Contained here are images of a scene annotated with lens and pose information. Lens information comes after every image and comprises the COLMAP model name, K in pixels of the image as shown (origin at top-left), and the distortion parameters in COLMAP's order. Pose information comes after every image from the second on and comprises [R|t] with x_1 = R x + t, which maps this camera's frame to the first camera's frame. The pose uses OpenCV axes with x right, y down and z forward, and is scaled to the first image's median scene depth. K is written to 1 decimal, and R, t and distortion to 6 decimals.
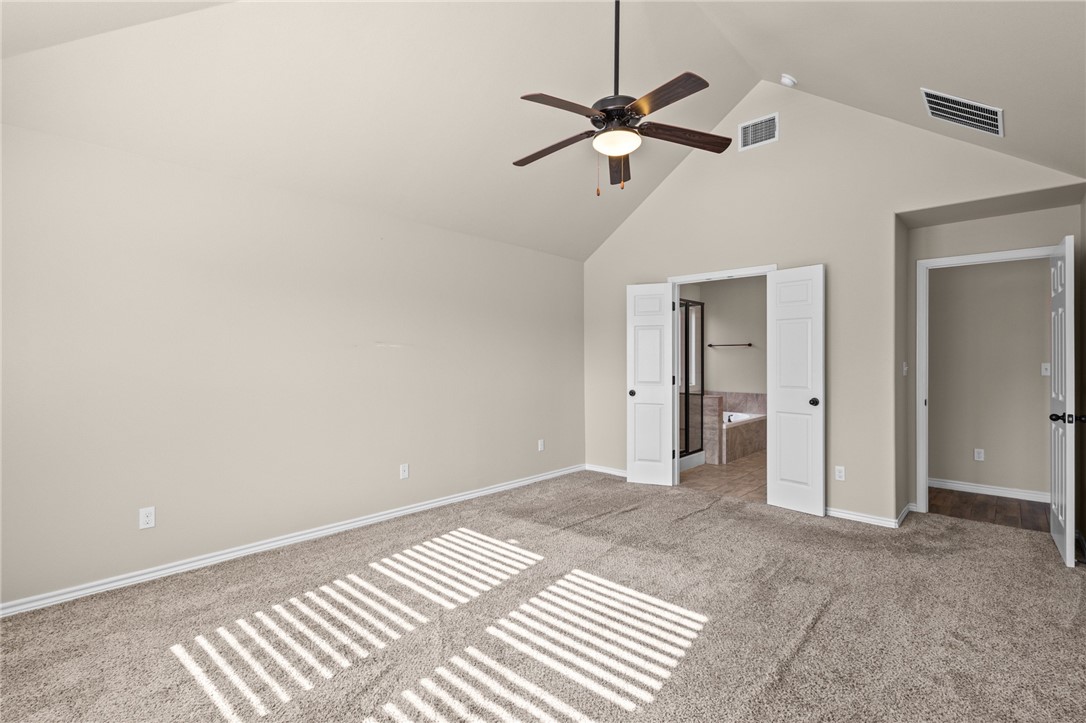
lens RADIAL K [[502.2, 0, 543.0], [0, 502.2, 350.4], [0, 0, 1]] dist [0.009304, -0.000526]
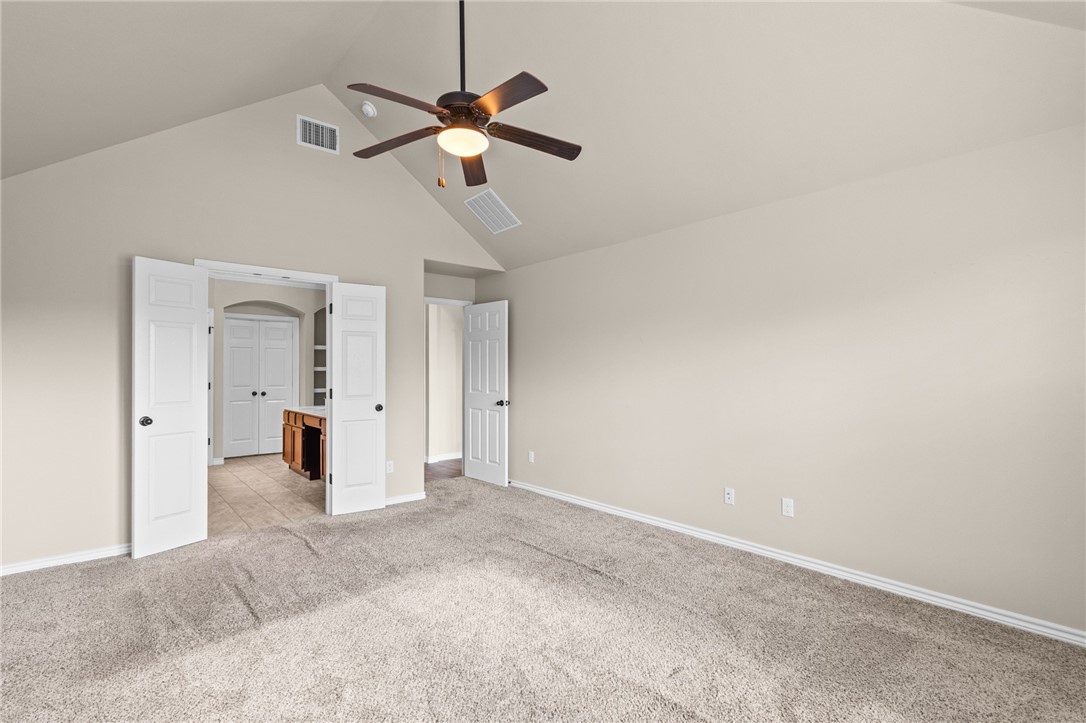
lens RADIAL K [[502.2, 0, 538.4], [0, 502.2, 367.4], [0, 0, 1]] dist [0.009304, -0.000526]
pose [[0.135270, 0.002835, 0.990805, -0.559484], [-0.012520, 0.999921, -0.001152, 0.008514], [-0.990730, -0.012249, 0.135295, 0.531436]]
